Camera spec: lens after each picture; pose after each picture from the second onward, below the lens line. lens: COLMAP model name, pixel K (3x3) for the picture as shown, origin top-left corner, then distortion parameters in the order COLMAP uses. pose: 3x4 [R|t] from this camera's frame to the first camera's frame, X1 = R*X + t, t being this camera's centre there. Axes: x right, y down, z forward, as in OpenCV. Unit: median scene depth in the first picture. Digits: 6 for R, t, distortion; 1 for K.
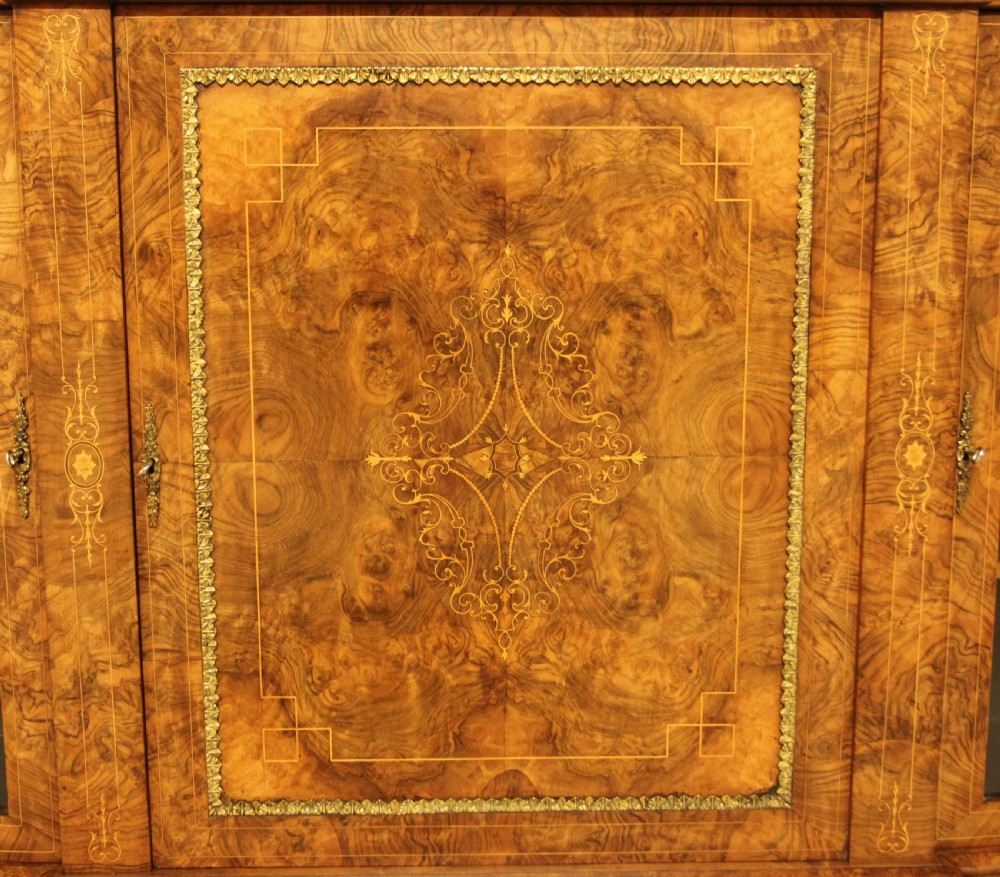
lens RADIAL K [[1445.0, 0, 475.1], [0, 1445.0, 439.8], [0, 0, 1]] dist [-0.051465, 0.027154]
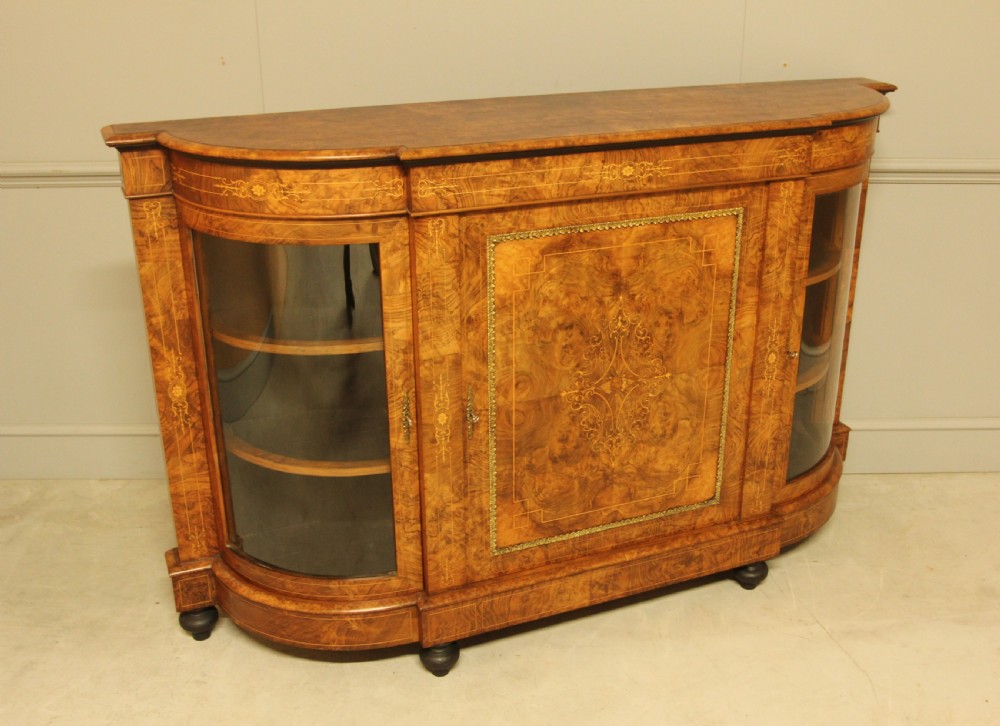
lens RADIAL K [[1110.4, 0, 562.4], [0, 1110.4, 361.6], [0, 0, 1]] dist [-0.062801, 0.012685]
pose [[0.918469, -0.137989, 0.370639, -0.691646], [0.047918, 0.969081, 0.242044, -0.443227], [-0.392579, -0.204550, 0.896684, -0.507649]]
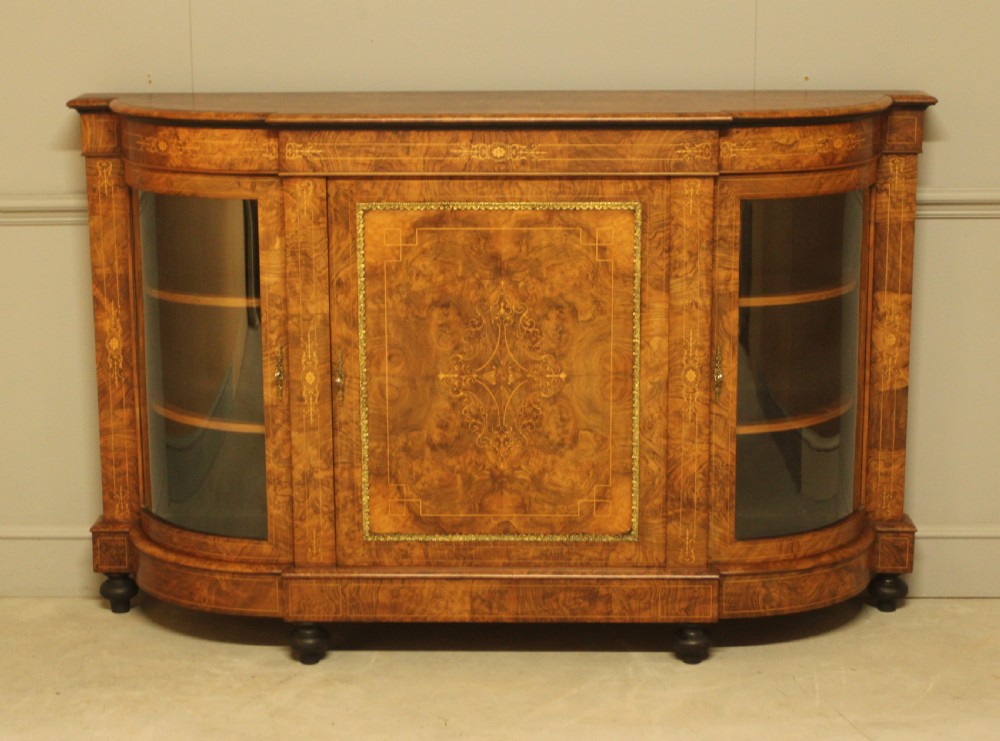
lens RADIAL K [[2212.2, 0, 496.1], [0, 2212.2, 402.1], [0, 0, 1]] dist [0.027180, -0.353146]
pose [[0.999195, 0.008177, -0.039280, 0.143968], [-0.005341, 0.997407, 0.071774, -0.187100], [0.039765, -0.071506, 0.996647, -2.330672]]
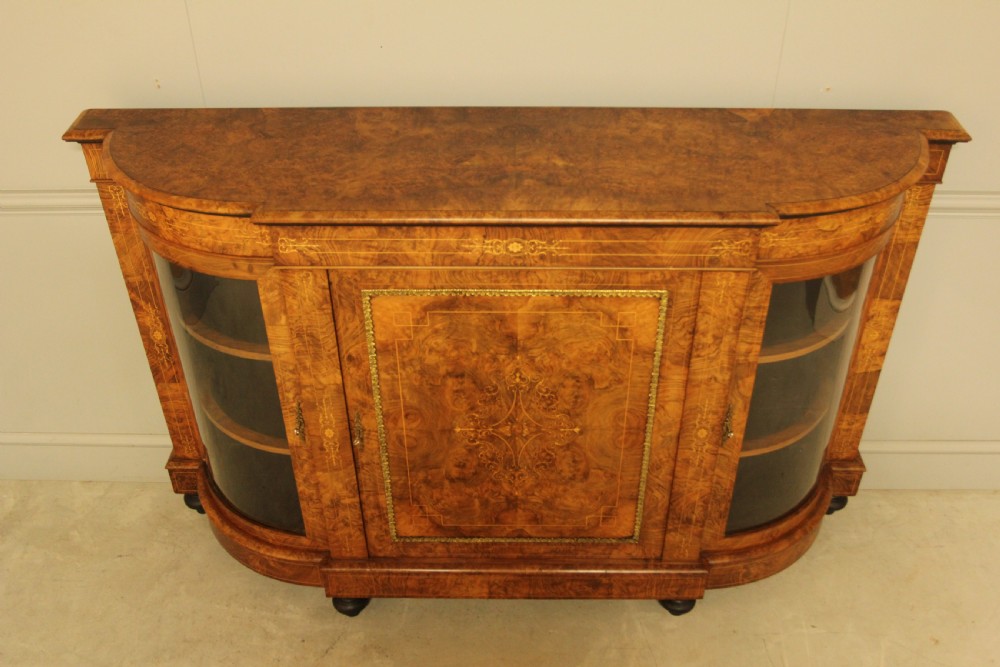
lens RADIAL K [[968.9, 0, 513.5], [0, 968.9, 335.1], [0, 0, 1]] dist [-0.063701, 0.014488]
pose [[0.999506, 0.021715, -0.022708, 0.046504], [-0.008688, 0.885572, 0.464420, -0.808654], [0.030195, -0.463994, 0.885324, -0.252864]]
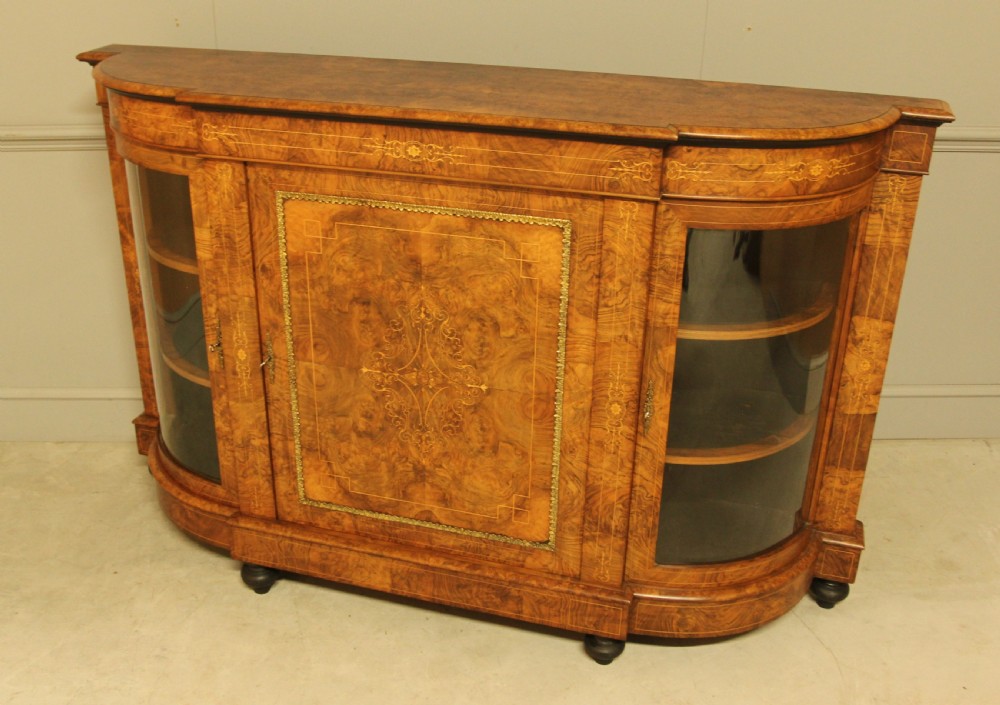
lens RADIAL K [[1048.6, 0, 473.4], [0, 1048.6, 349.2], [0, 0, 1]] dist [-0.082736, 0.021071]
pose [[0.949346, 0.146377, -0.278059, 0.508017], [-0.065155, 0.957342, 0.281517, -0.461248], [0.307405, -0.249140, 0.918385, -0.365351]]
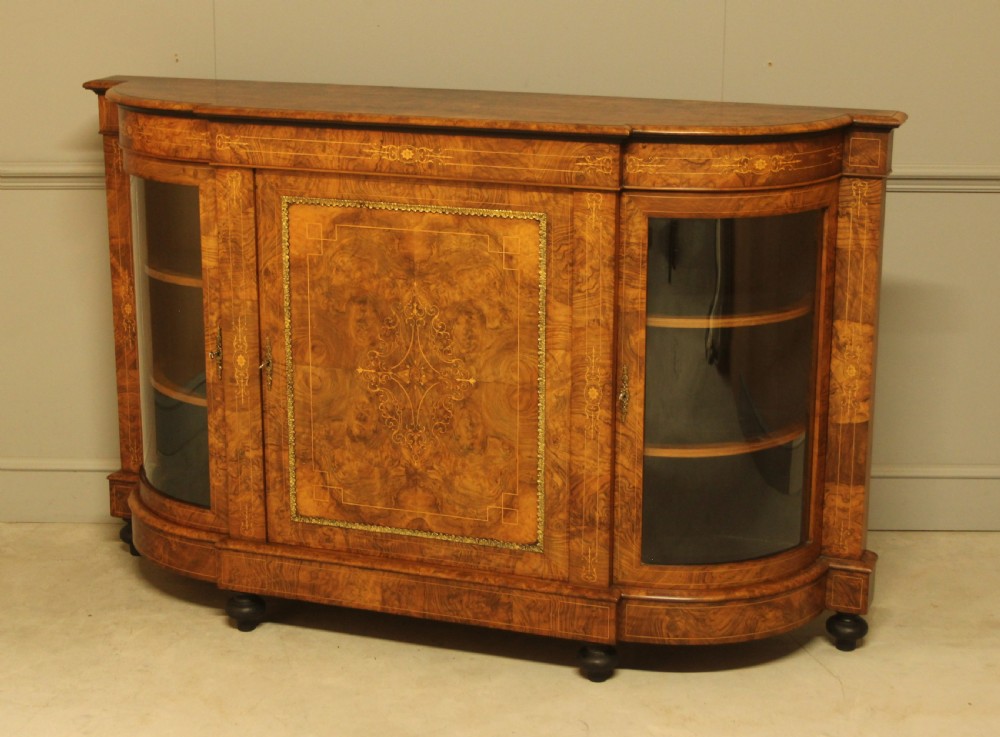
lens RADIAL K [[1869.4, 0, 500.0], [0, 1869.4, 368.5], [0, 0, 1]] dist [-0.006469, -0.114039]
pose [[0.936753, 0.098574, -0.335822, 1.095176], [-0.065588, 0.991961, 0.108217, -0.313475], [0.343790, -0.079347, 0.935688, -1.613352]]
